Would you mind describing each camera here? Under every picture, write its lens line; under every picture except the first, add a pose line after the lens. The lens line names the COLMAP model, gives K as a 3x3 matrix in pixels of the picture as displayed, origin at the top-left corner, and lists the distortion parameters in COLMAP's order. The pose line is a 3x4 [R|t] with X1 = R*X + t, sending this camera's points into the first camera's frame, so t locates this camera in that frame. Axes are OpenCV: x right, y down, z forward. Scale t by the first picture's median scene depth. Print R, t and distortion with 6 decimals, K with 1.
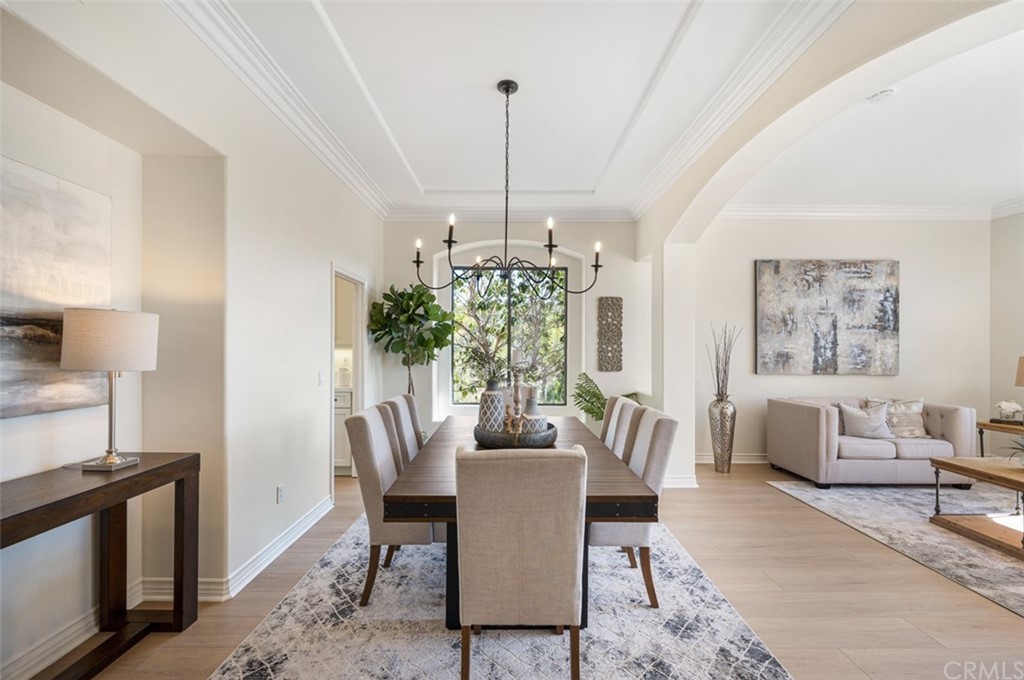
lens RADIAL K [[420.0, 0, 514.2], [0, 420.0, 348.2], [0, 0, 1]] dist [0.002270, 0.000213]
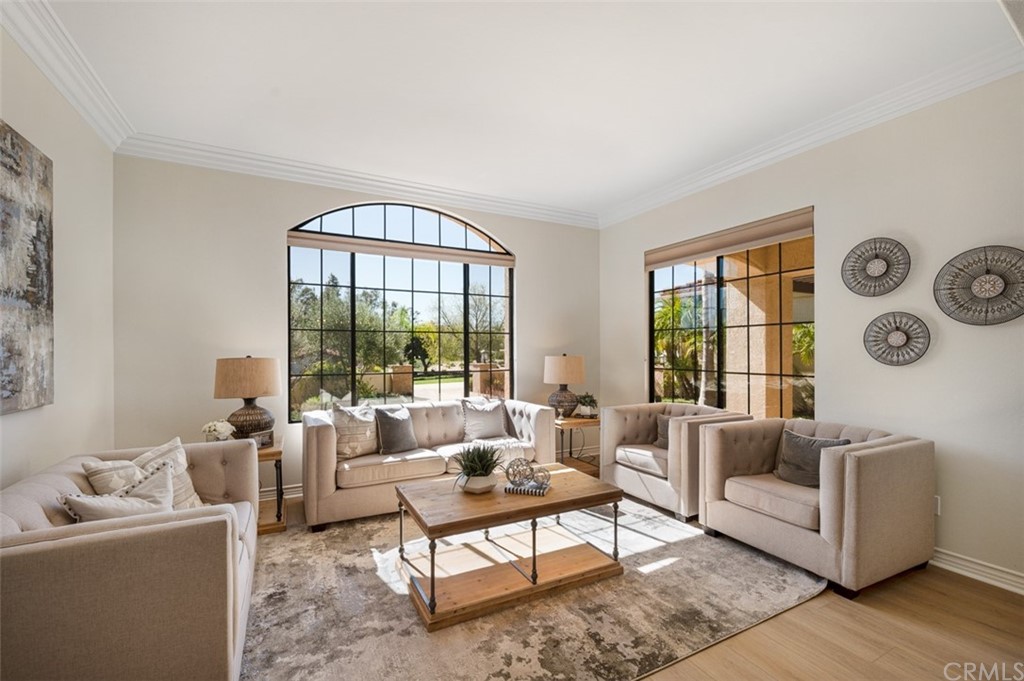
lens RADIAL K [[420.0, 0, 514.2], [0, 420.0, 348.7], [0, 0, 1]] dist [0.002270, 0.000213]
pose [[-0.466512, -0.004506, 0.884503, 0.253703], [-0.004540, 0.999986, 0.002700, -0.000717], [-0.884503, -0.002756, -0.466526, 0.764196]]
